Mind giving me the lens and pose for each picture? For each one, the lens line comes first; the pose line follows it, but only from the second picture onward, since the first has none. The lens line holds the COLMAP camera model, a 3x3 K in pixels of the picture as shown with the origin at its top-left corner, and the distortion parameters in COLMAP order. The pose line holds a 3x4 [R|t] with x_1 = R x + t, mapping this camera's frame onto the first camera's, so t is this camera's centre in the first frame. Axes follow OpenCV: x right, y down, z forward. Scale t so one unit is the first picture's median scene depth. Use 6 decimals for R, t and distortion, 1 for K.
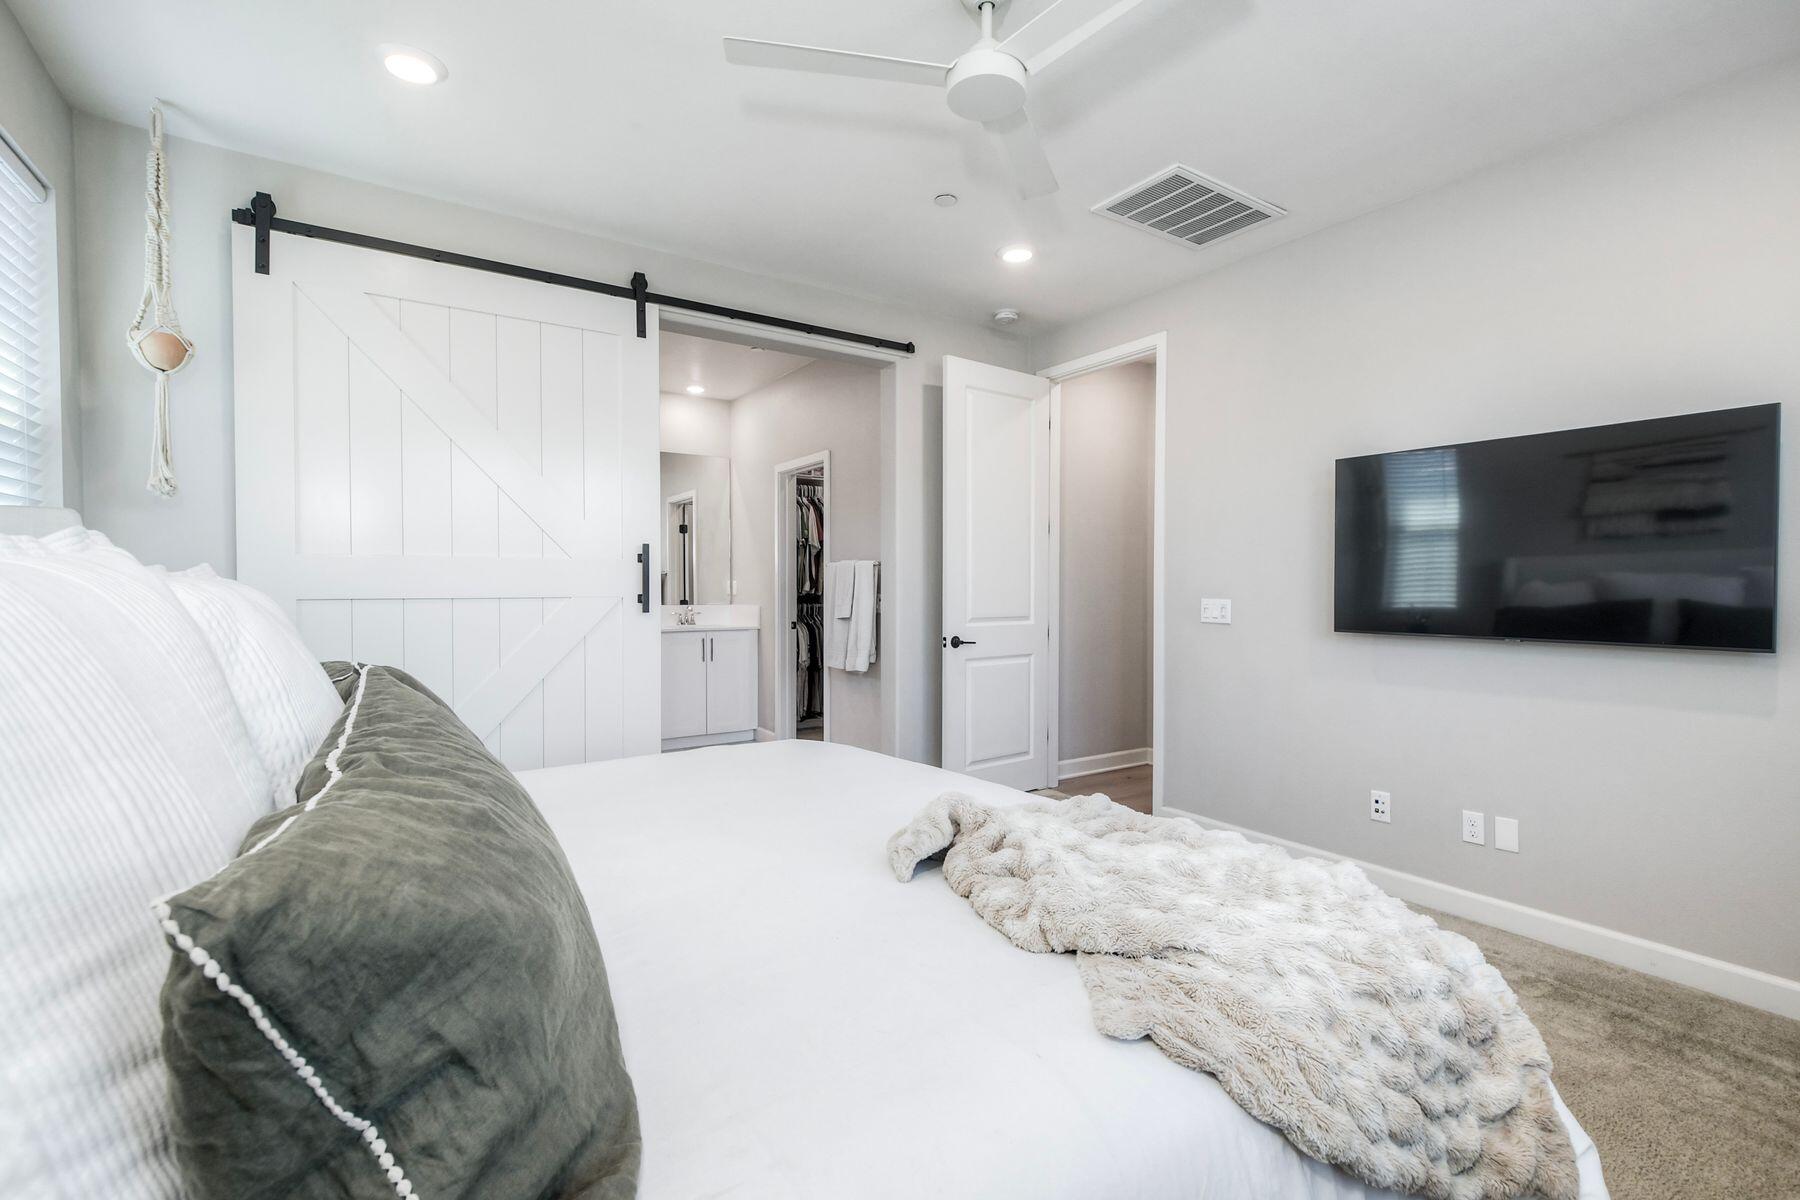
lens RADIAL K [[806.6, 0, 905.2], [0, 806.6, 599.9], [0, 0, 1]] dist [0.002381, 0.000673]
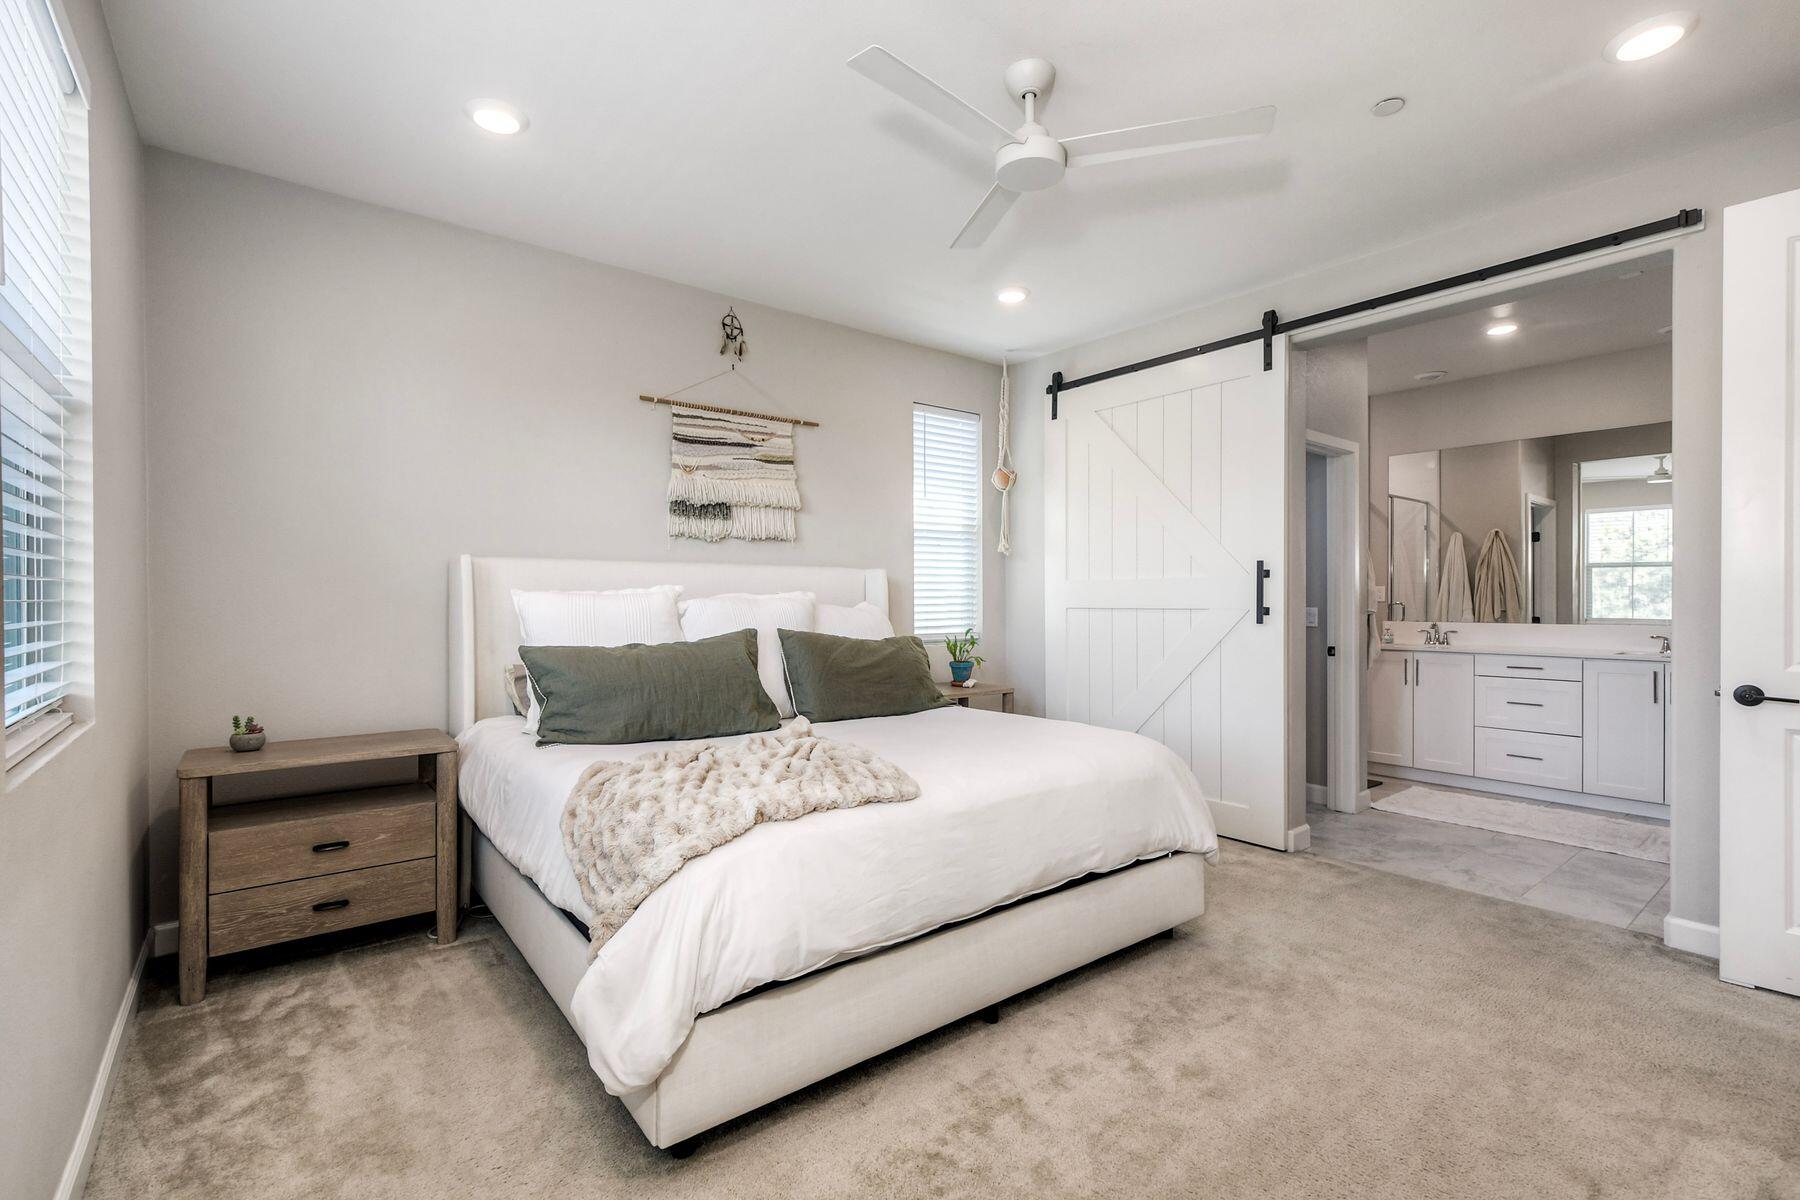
lens RADIAL K [[806.6, 0, 905.2], [0, 806.6, 599.9], [0, 0, 1]] dist [0.002381, 0.000673]
pose [[0.090255, -0.001275, -0.995918, 0.708910], [-0.018607, 0.999822, -0.002966, -0.004009], [0.995745, 0.018798, 0.090215, 0.421479]]
